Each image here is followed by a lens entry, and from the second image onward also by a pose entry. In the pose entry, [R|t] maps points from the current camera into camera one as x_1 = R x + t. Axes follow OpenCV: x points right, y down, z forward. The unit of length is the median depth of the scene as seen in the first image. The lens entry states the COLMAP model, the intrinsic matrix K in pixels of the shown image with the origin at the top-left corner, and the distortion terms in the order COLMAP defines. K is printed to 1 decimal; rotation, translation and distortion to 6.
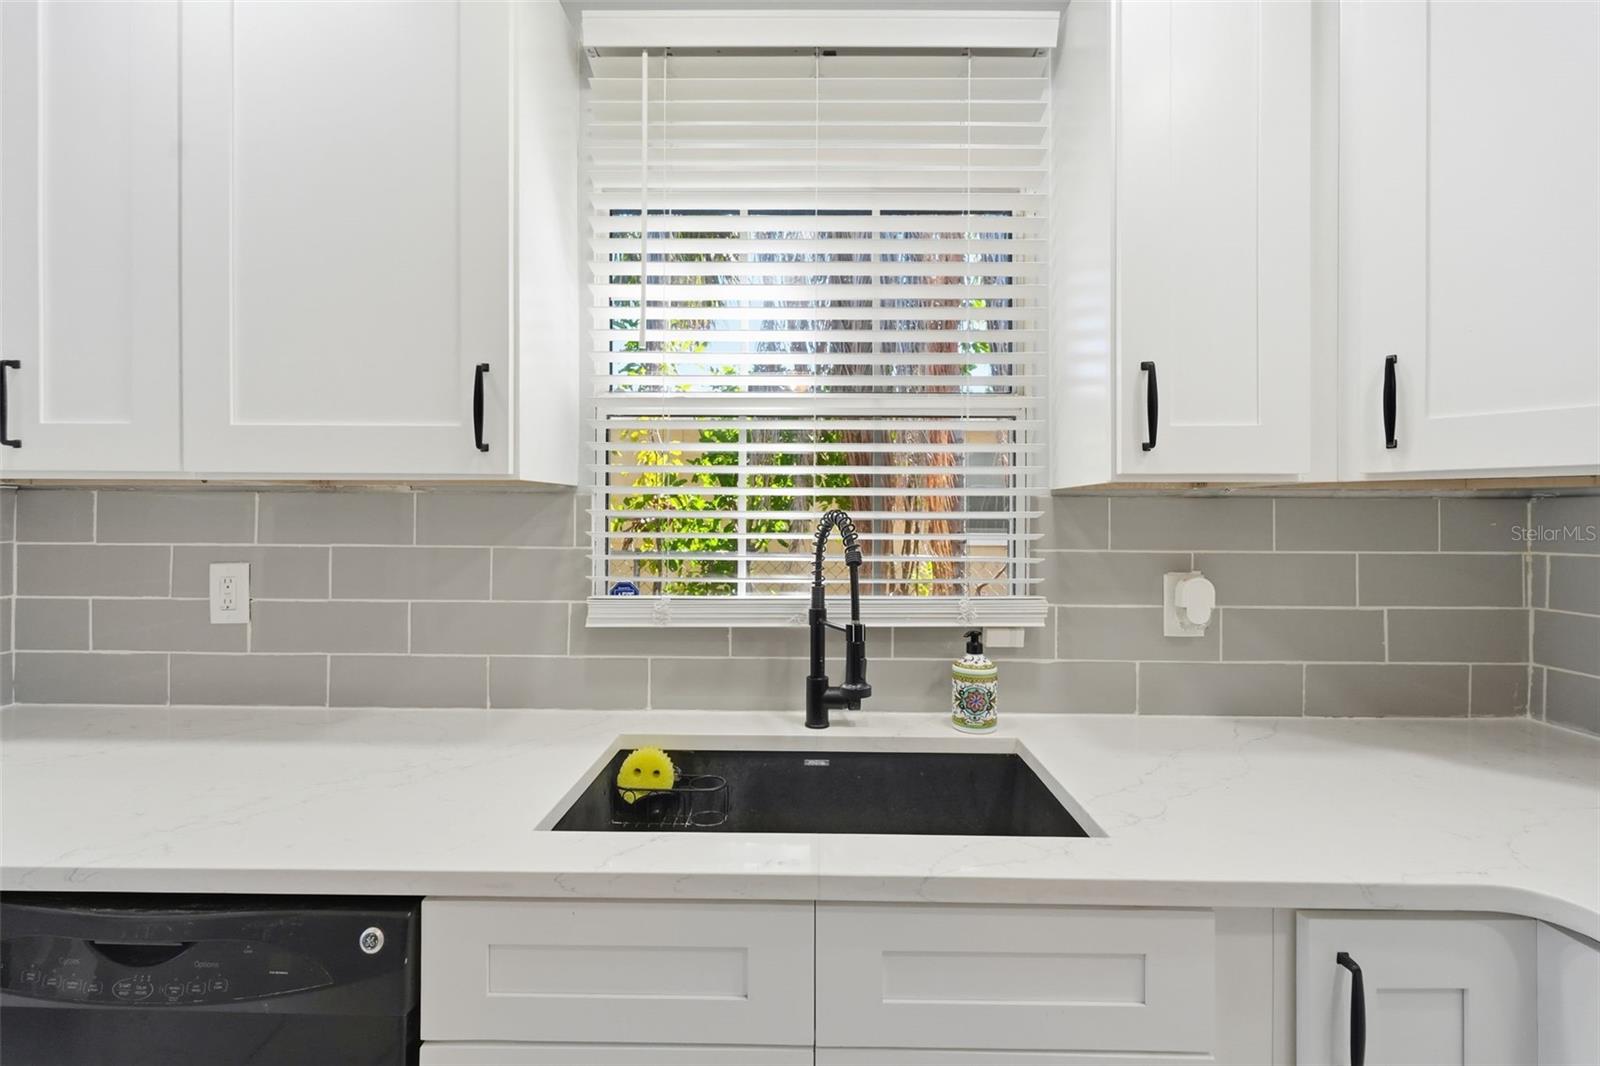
lens RADIAL K [[702.0, 0, 800.0], [0, 702.0, 533.0], [0, 0, 1]] dist [-0.000197, -0.000092]
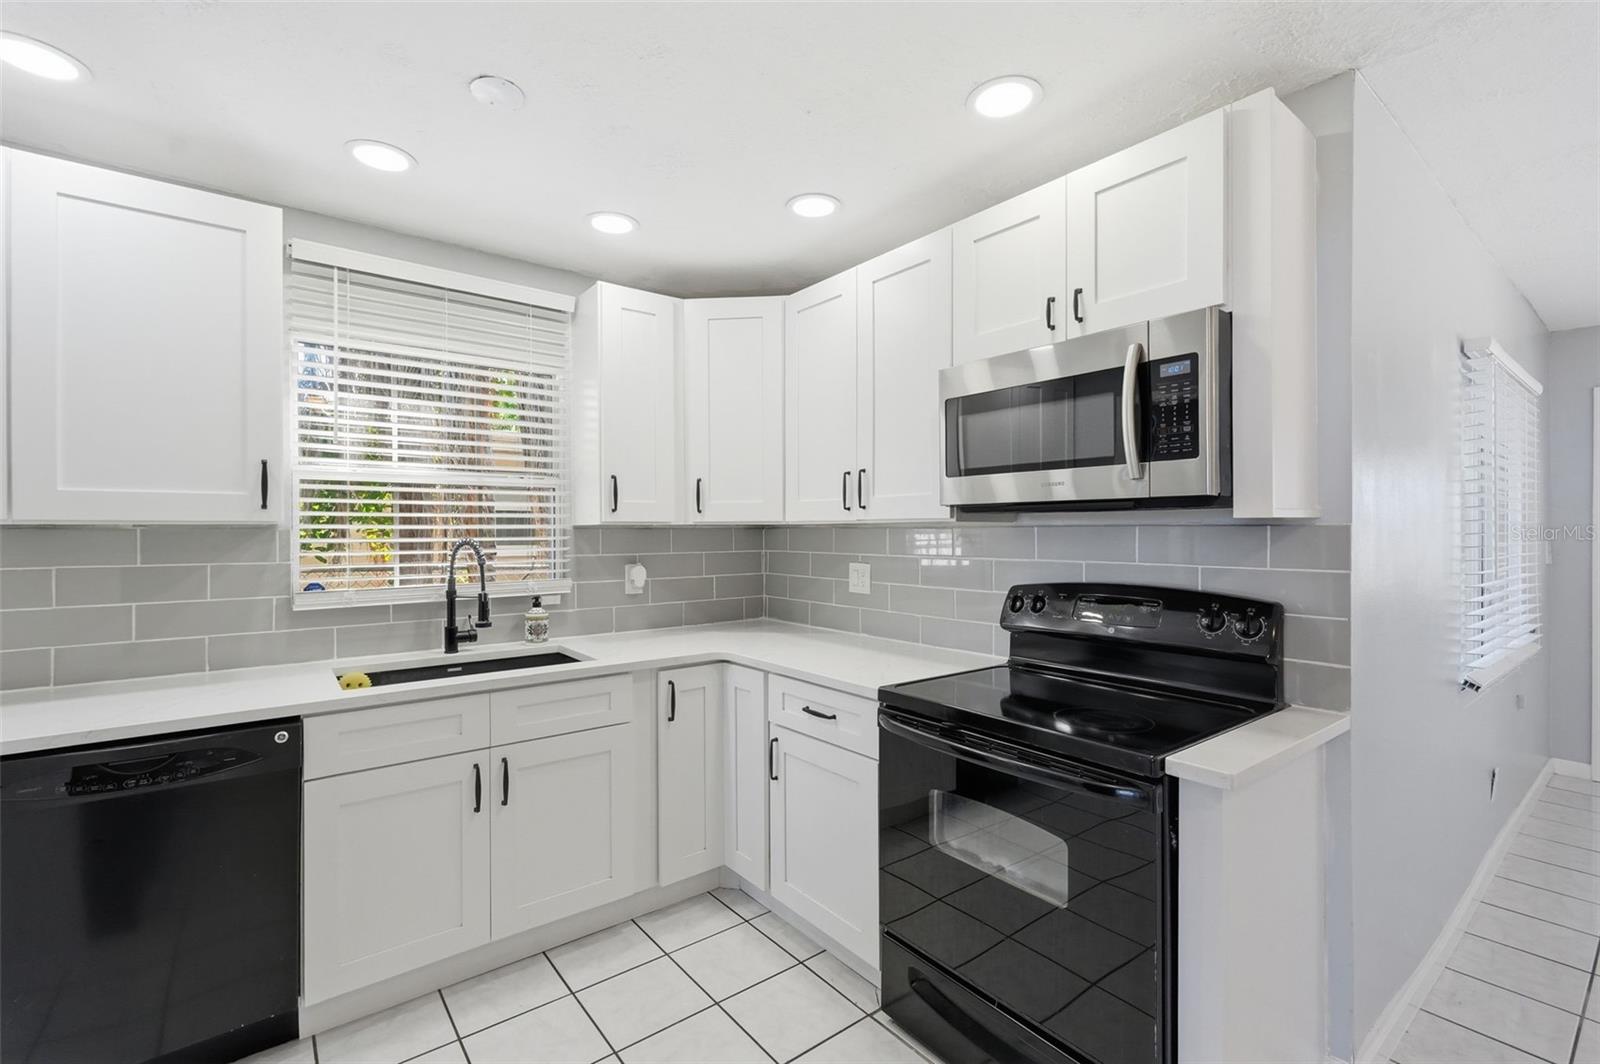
lens RADIAL K [[702.2, 0, 800.3], [0, 702.2, 517.1], [0, 0, 1]] dist [0.001389, 0.000139]
pose [[0.780029, 0.004710, 0.625726, -0.416829], [0.018738, 0.999347, -0.030881, -0.011344], [-0.625463, 0.035813, 0.779431, -1.037661]]
